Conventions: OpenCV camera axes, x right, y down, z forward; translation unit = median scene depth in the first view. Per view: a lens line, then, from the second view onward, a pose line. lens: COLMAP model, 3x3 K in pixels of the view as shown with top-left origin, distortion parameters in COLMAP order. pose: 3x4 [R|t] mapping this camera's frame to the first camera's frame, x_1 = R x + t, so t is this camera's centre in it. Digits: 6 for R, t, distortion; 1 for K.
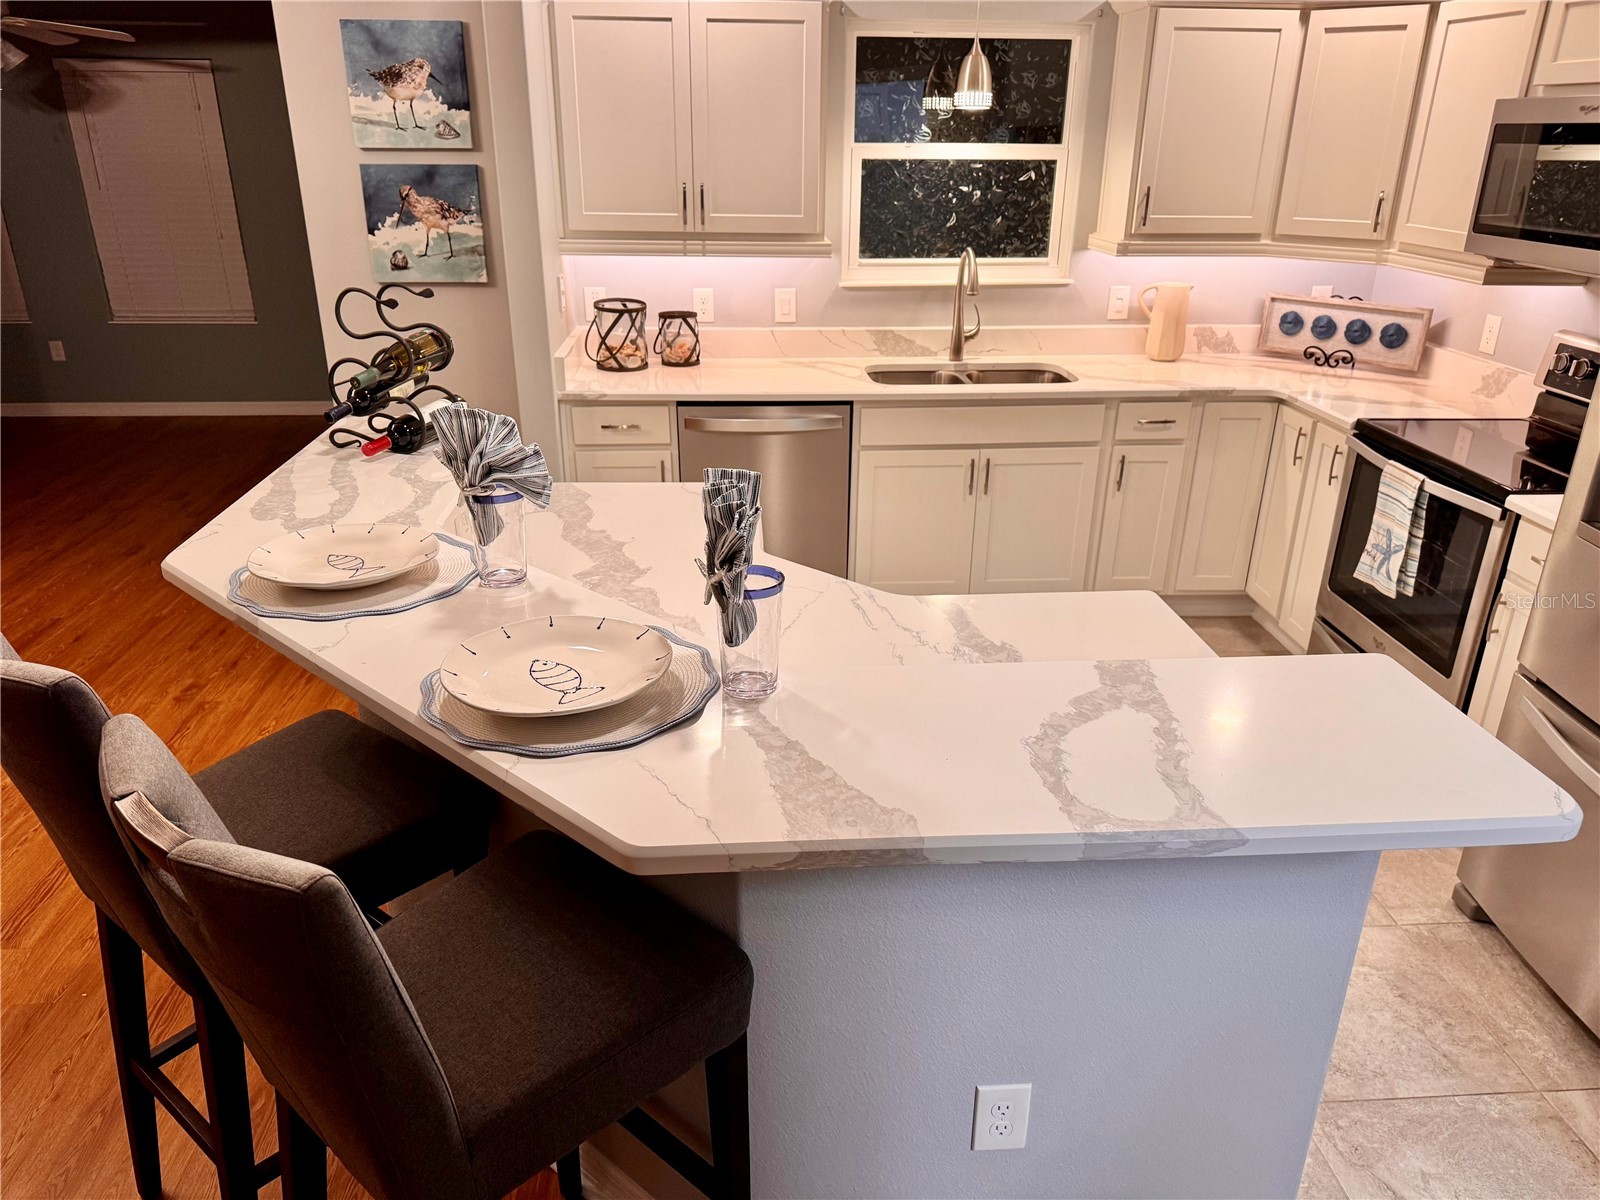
lens RADIAL K [[1135.9, 0, 779.4], [0, 1135.9, 611.5], [0, 0, 1]] dist [0.056461, -0.072282]
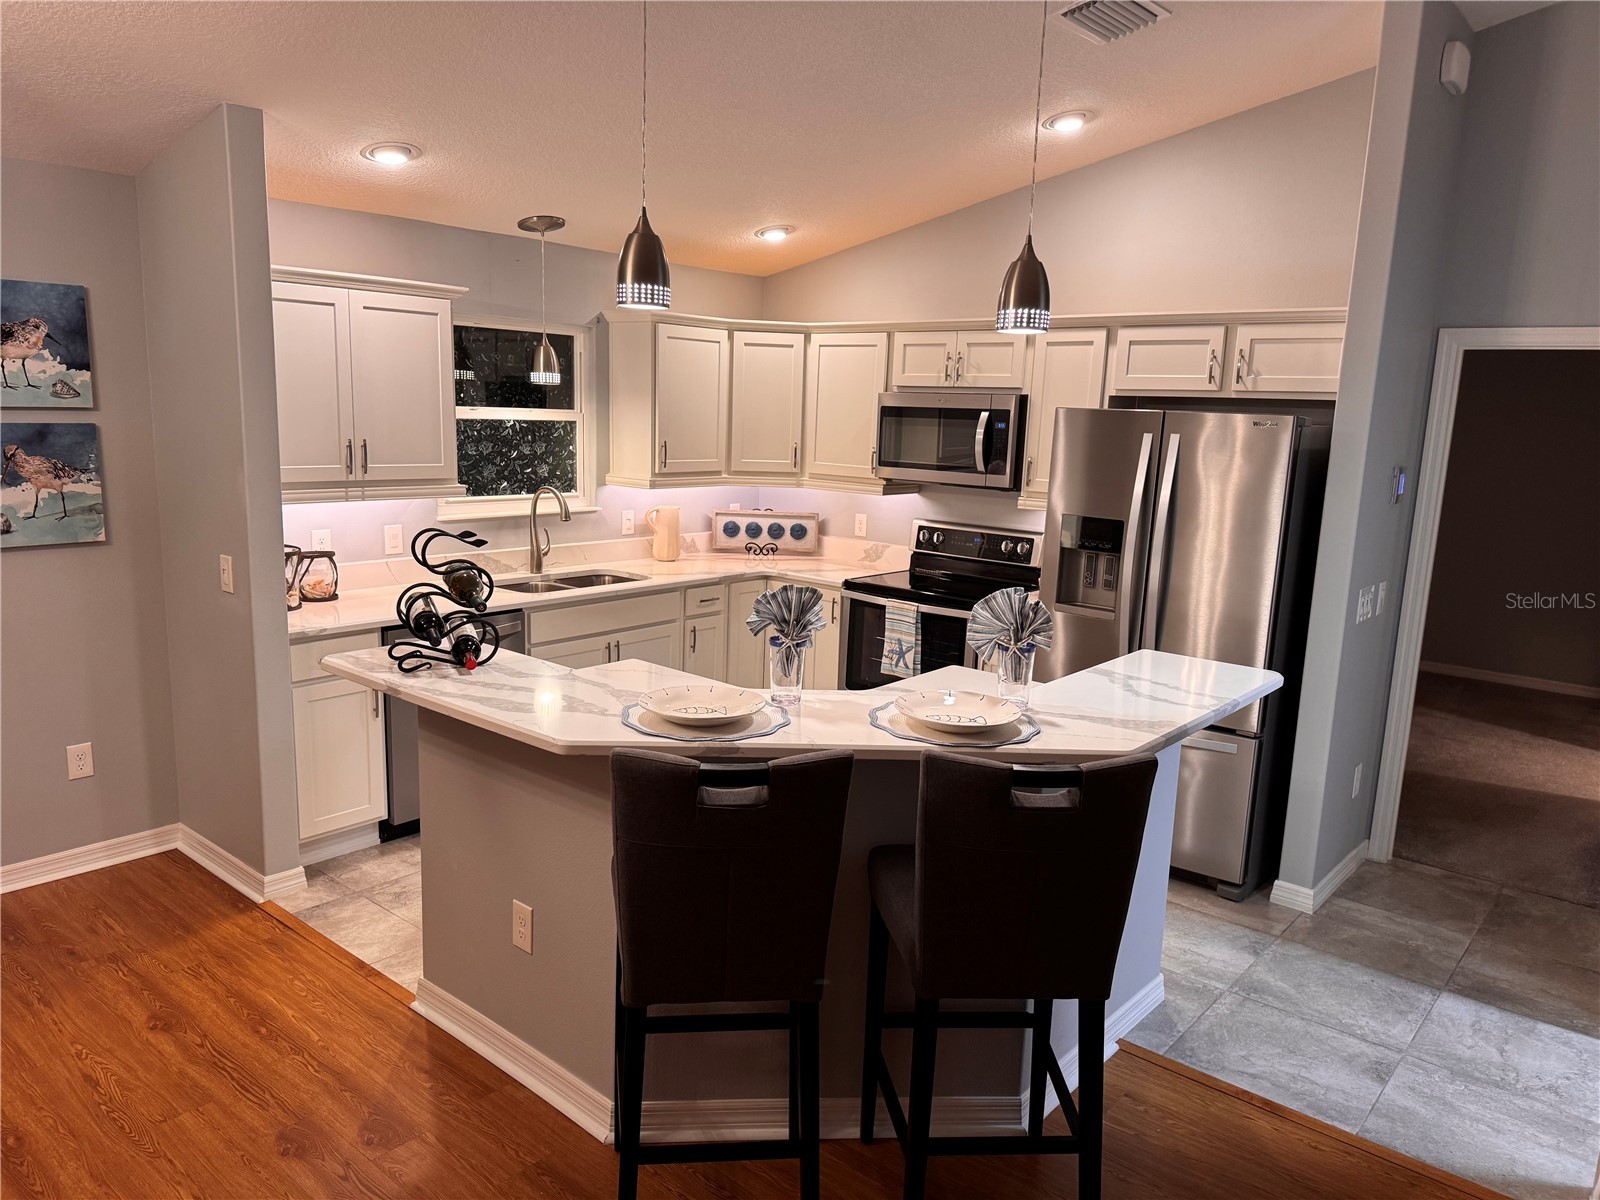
lens RADIAL K [[1135.9, 0, 799.2], [0, 1135.9, 606.6], [0, 0, 1]] dist [0.056461, -0.072282]
pose [[0.685686, -0.113806, 0.718946, -0.588993], [0.255459, 0.962501, -0.091281, -0.003390], [-0.681598, 0.246251, 0.689046, -0.028658]]
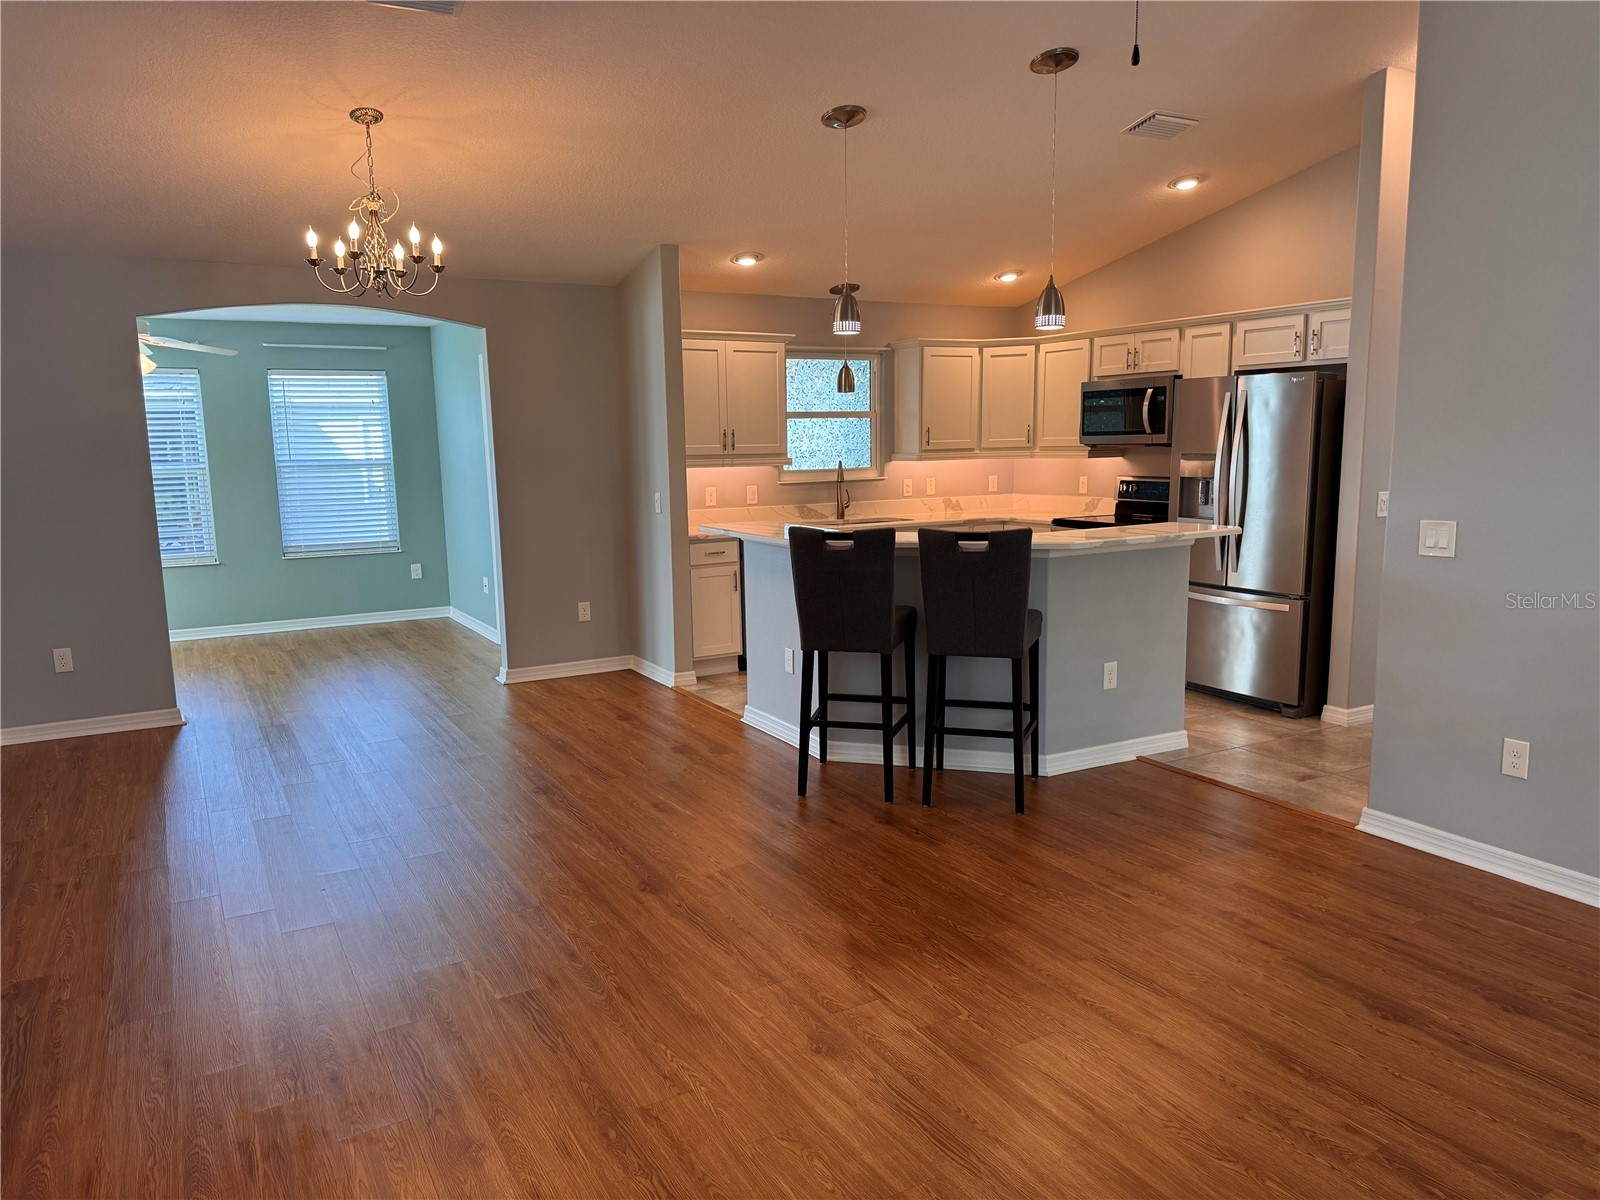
lens RADIAL K [[1135.9, 0, 773.3], [0, 1135.9, 619.2], [0, 0, 1]] dist [0.056461, -0.072282]
pose [[0.901101, -0.093917, 0.423317, -0.812501], [0.191822, 0.961878, -0.194923, 0.299220], [-0.388873, 0.256847, 0.884764, -0.595131]]
